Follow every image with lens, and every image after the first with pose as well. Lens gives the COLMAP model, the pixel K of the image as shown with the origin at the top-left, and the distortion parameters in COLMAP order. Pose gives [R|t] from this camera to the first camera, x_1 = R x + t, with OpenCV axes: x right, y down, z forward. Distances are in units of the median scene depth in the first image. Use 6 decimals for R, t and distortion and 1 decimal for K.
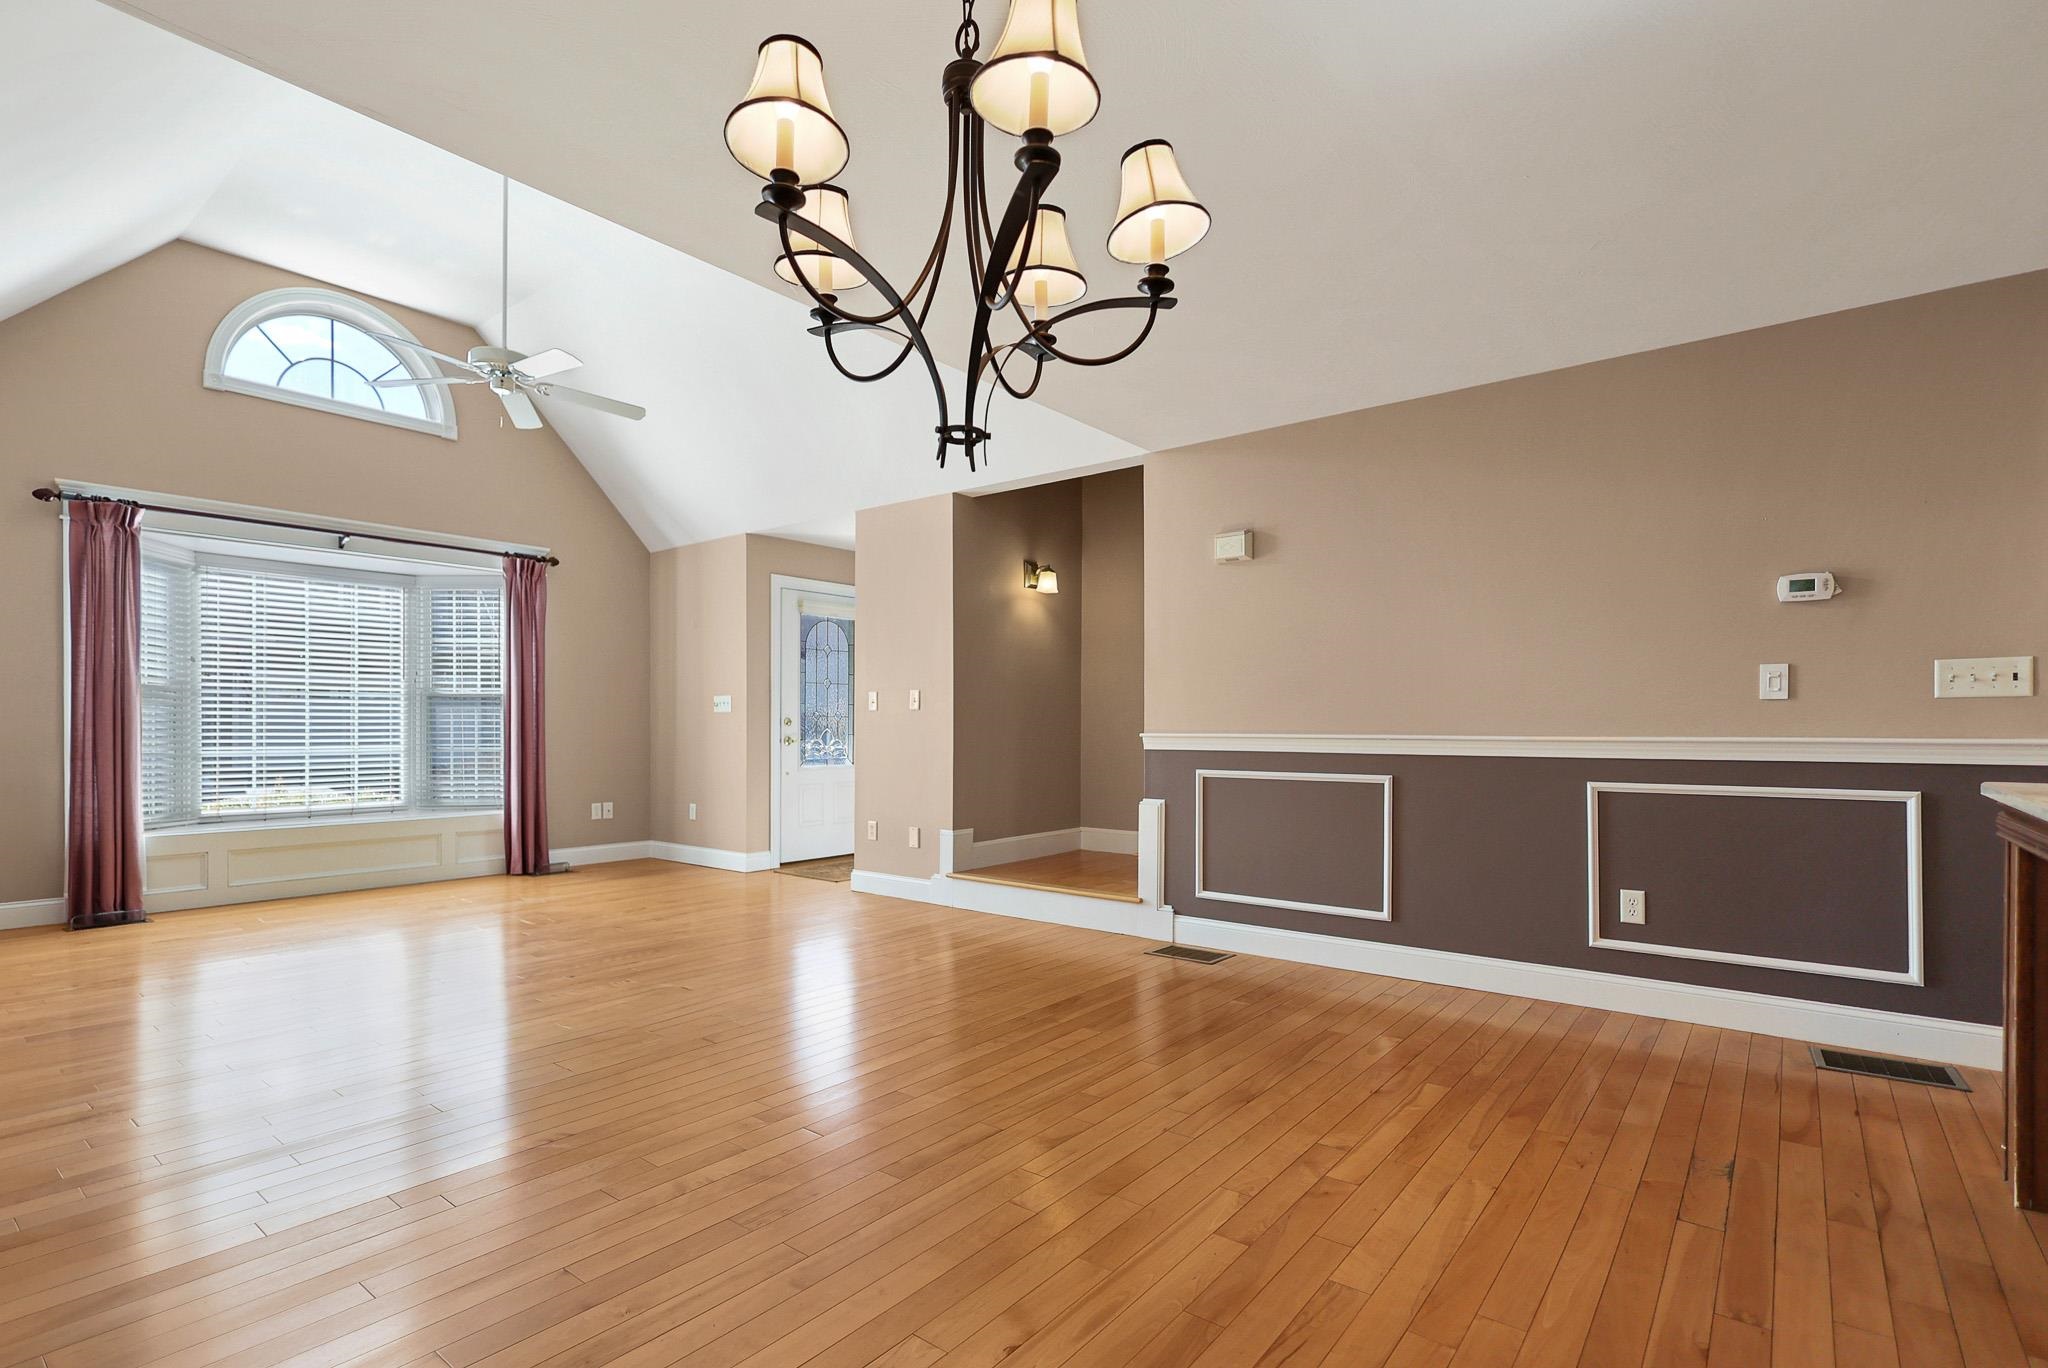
lens RADIAL K [[986.3, 0, 1013.8], [0, 986.3, 722.9], [0, 0, 1]] dist [0.000019, 0.000083]
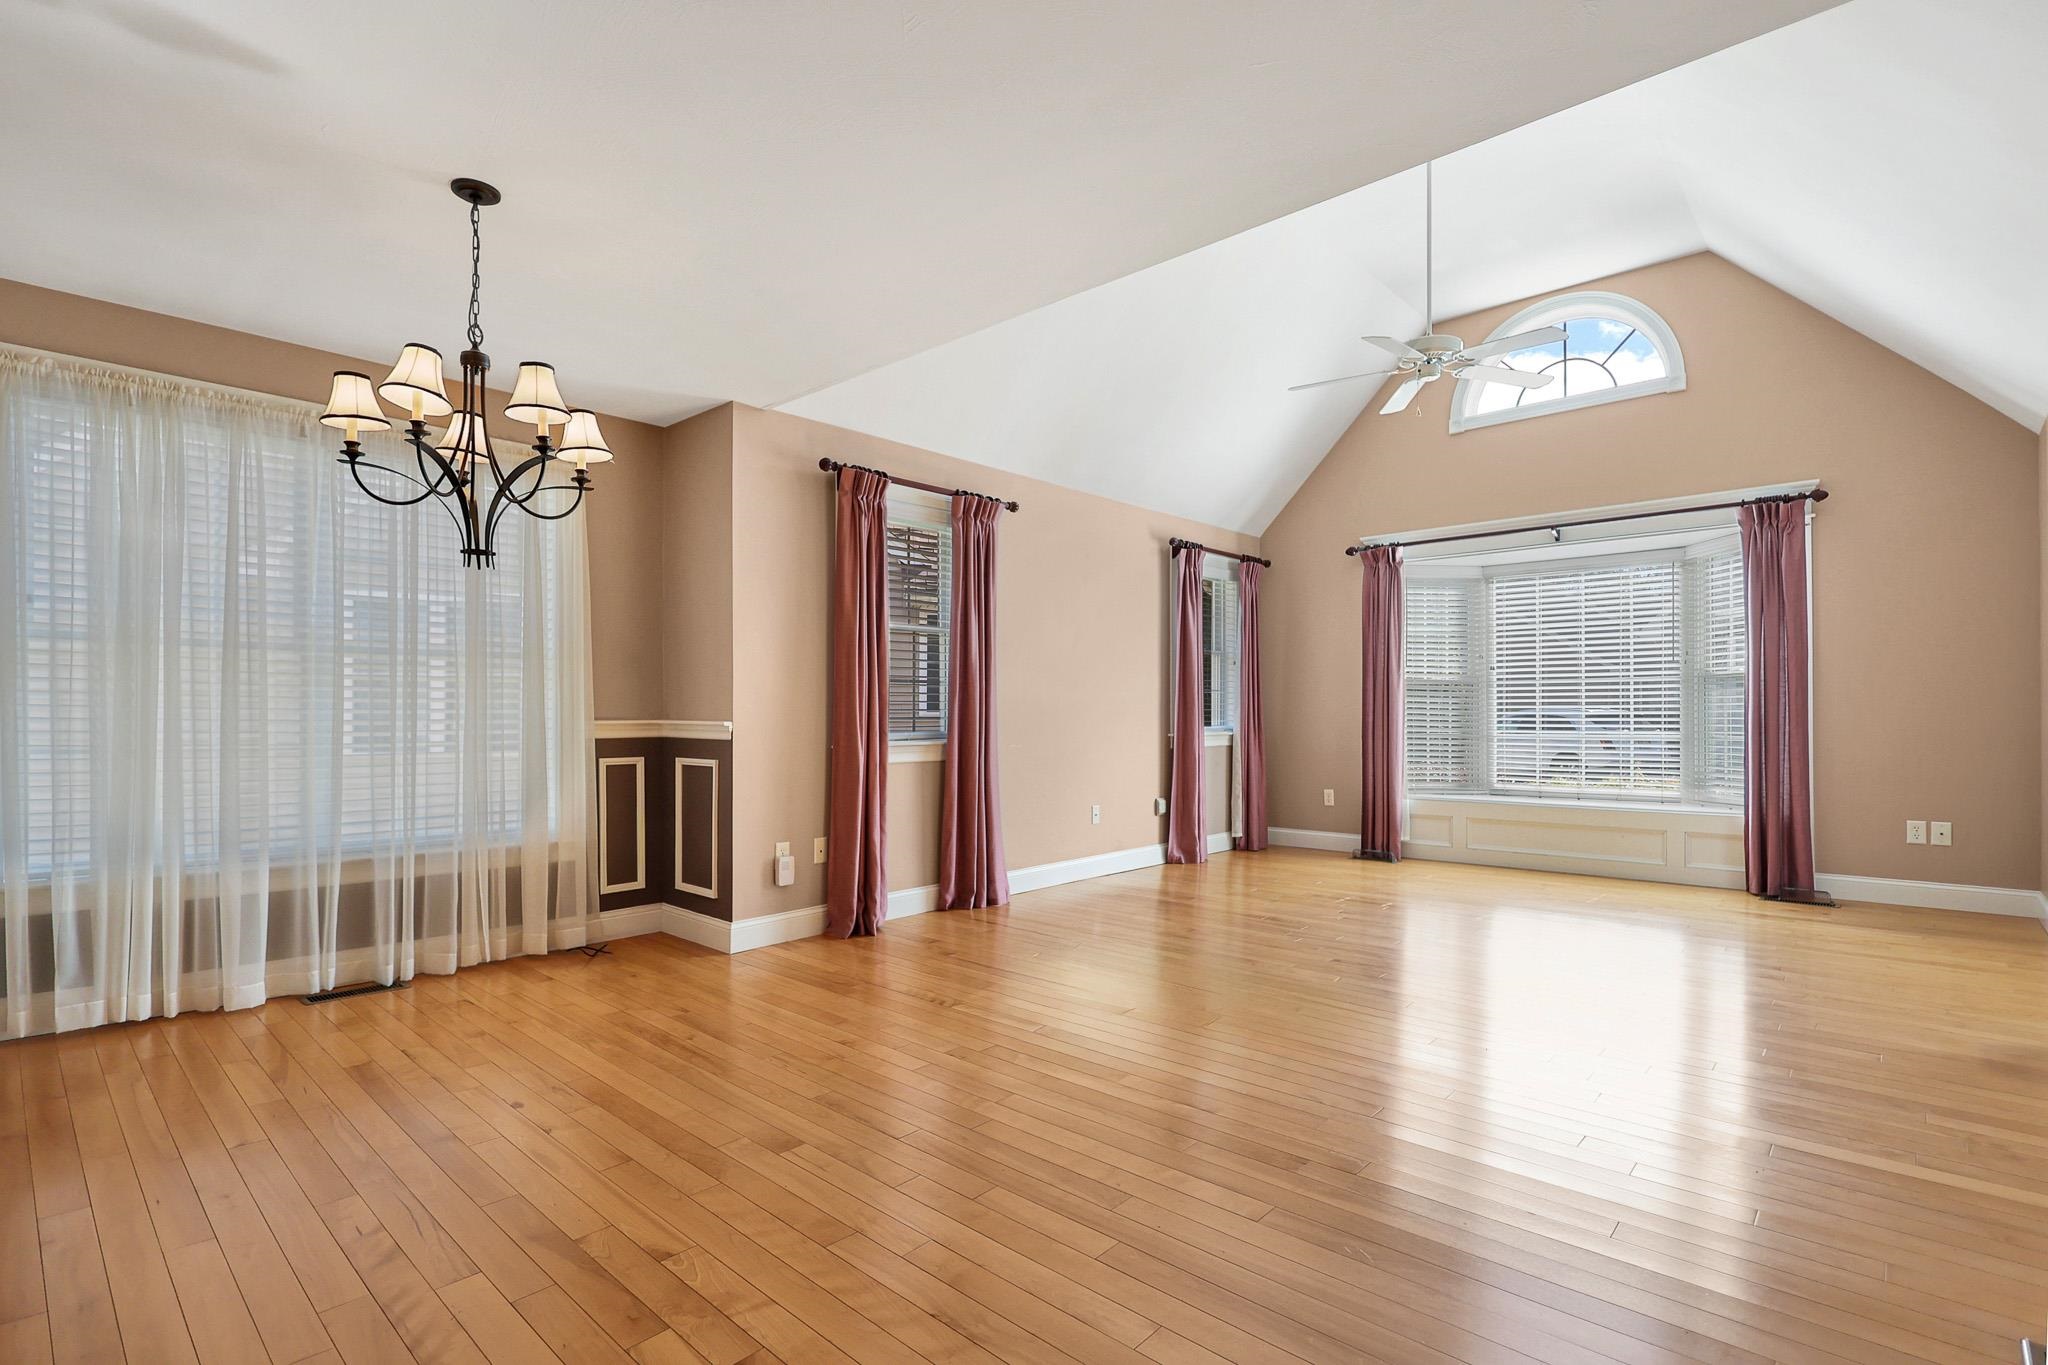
lens RADIAL K [[976.3, 0, 1015.8], [0, 976.3, 704.1], [0, 0, 1]] dist [0.003296, 0.000114]
pose [[-0.061170, -0.010881, -0.998068, 0.370640], [0.007550, 0.999907, -0.011364, 0.002272], [0.998099, -0.008231, -0.061082, 0.480904]]
